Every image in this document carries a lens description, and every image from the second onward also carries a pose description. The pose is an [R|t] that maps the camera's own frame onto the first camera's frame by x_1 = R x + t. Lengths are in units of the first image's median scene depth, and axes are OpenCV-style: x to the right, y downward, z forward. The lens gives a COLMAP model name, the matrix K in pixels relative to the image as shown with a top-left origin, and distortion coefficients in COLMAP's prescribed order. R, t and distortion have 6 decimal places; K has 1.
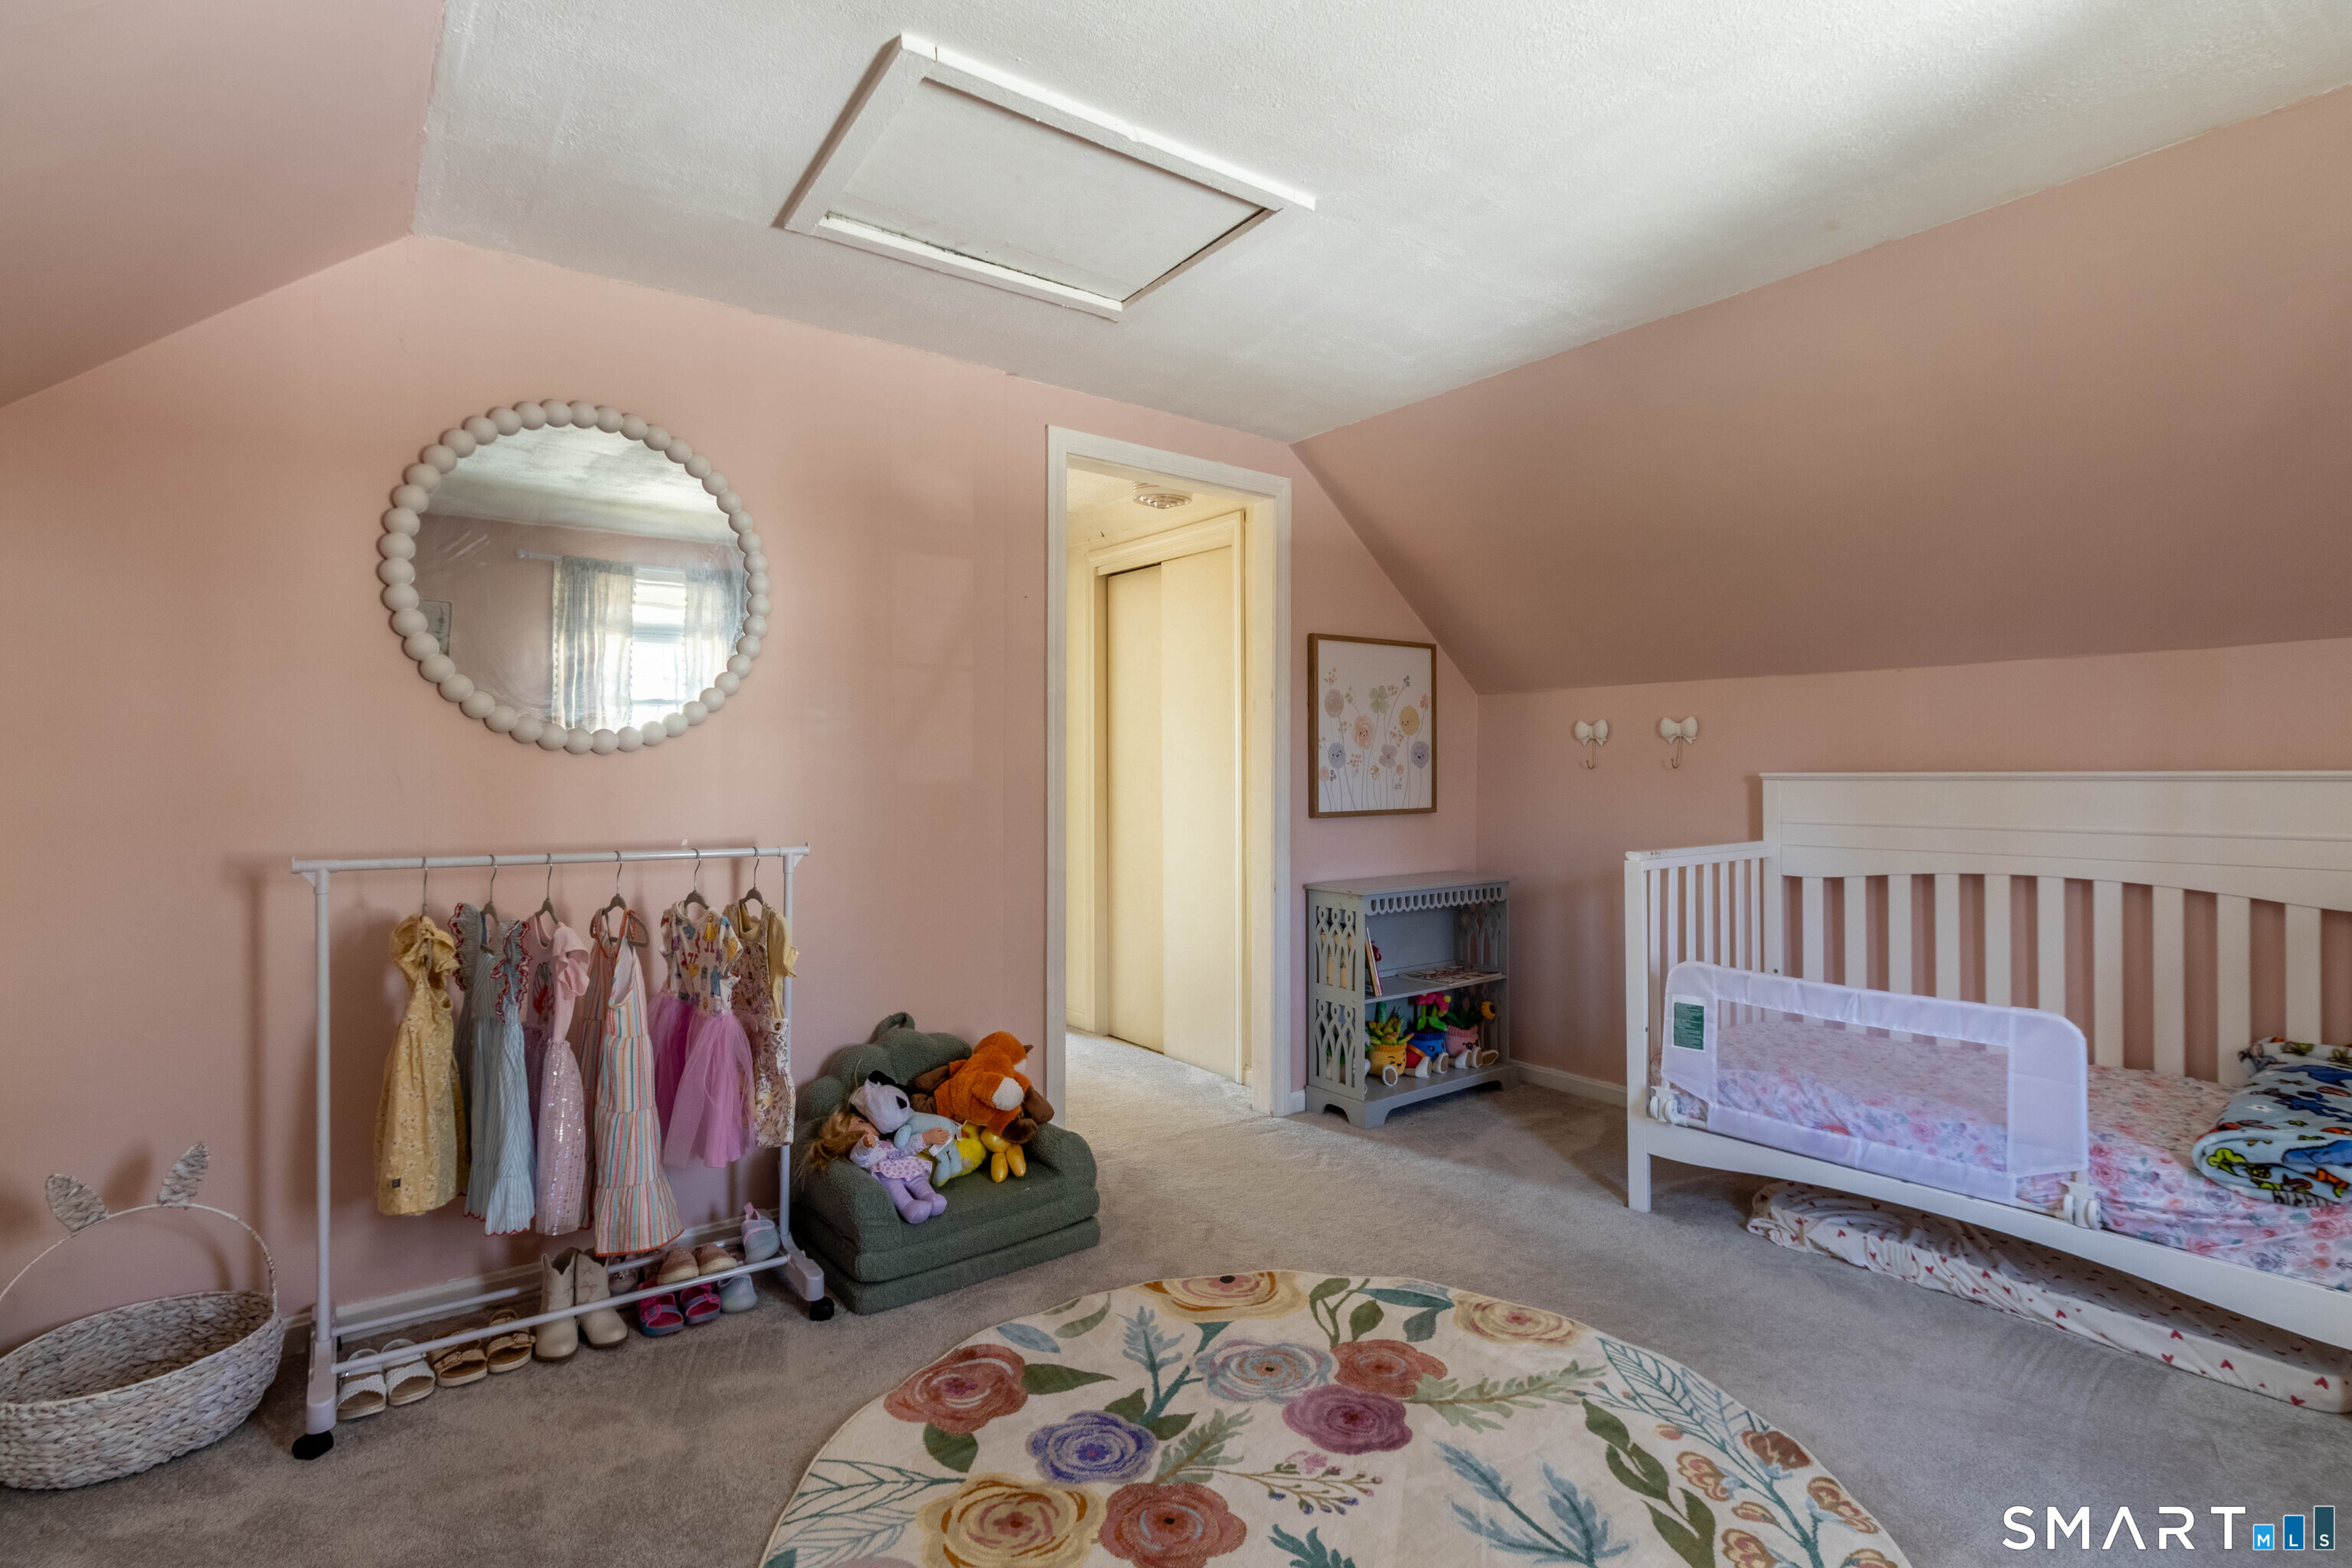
lens RADIAL K [[1077.6, 0, 1174.2], [0, 1077.6, 770.6], [0, 0, 1]] dist [0.002972, 0.000956]
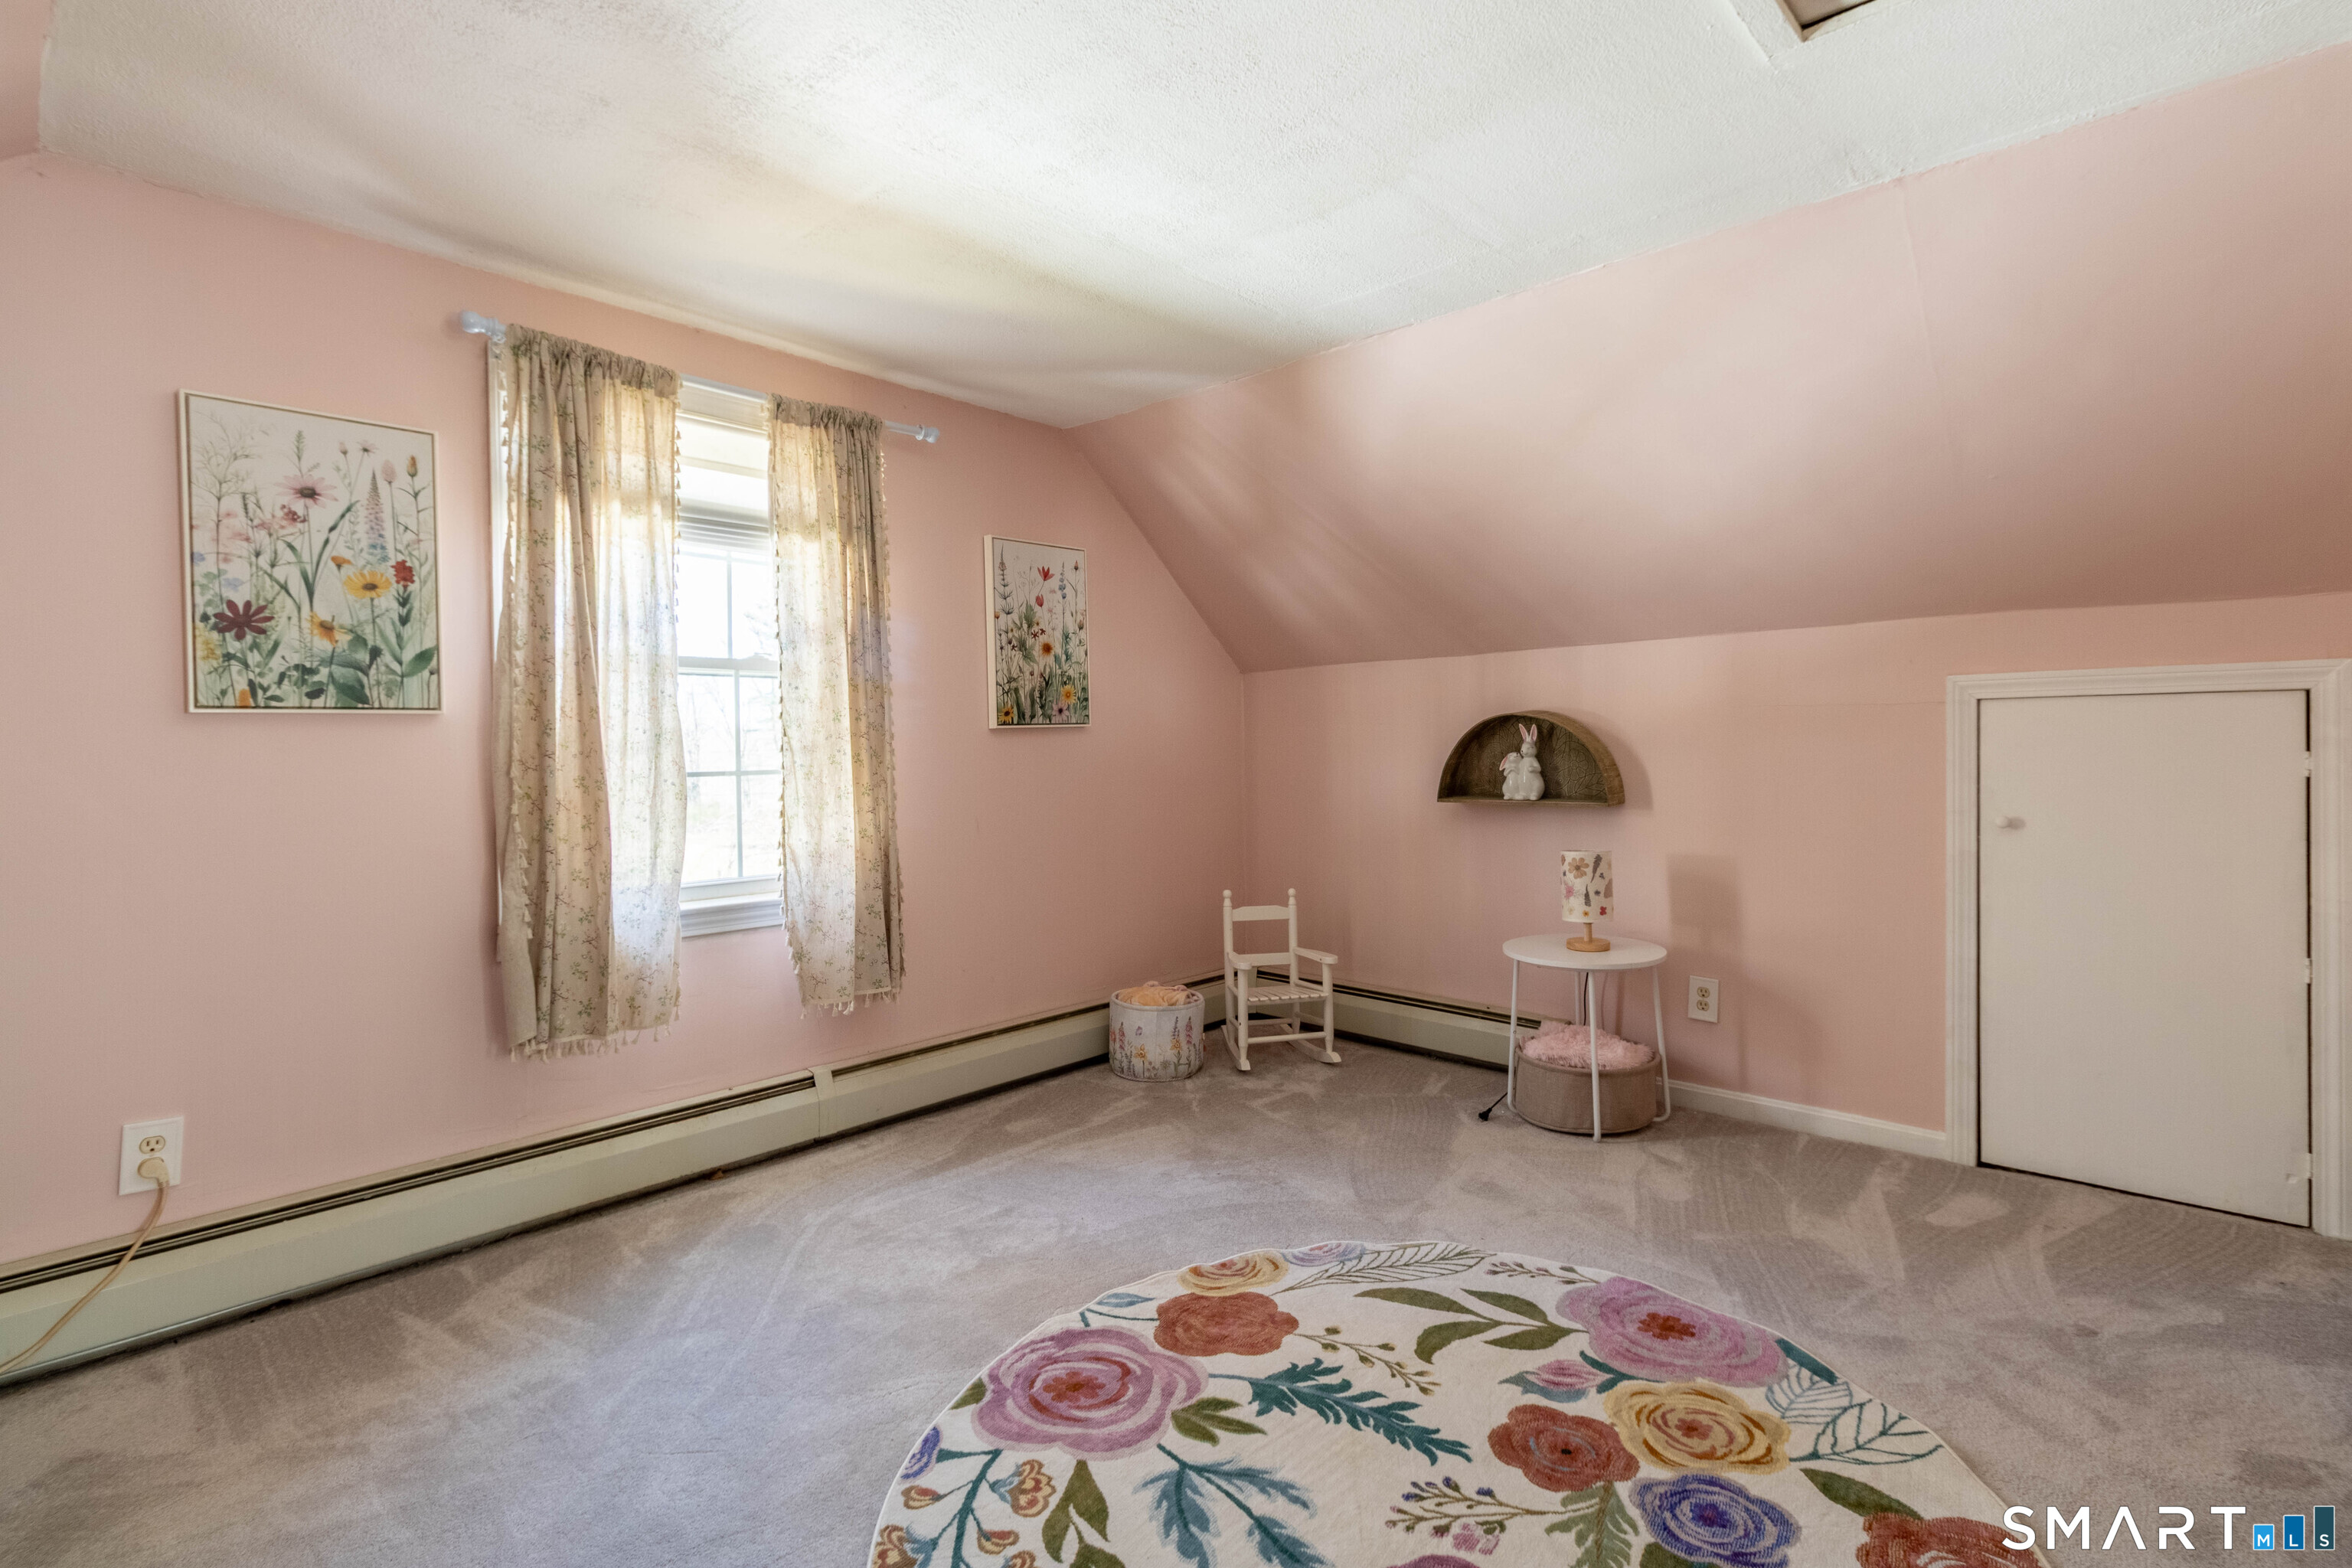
lens RADIAL K [[1077.6, 0, 1174.2], [0, 1077.6, 770.6], [0, 0, 1]] dist [0.002972, 0.000956]
pose [[-0.983303, 0.018282, -0.181056, 0.532711], [0.016660, 0.999806, 0.010474, 0.015855], [0.181213, 0.007282, -0.983417, 1.901546]]
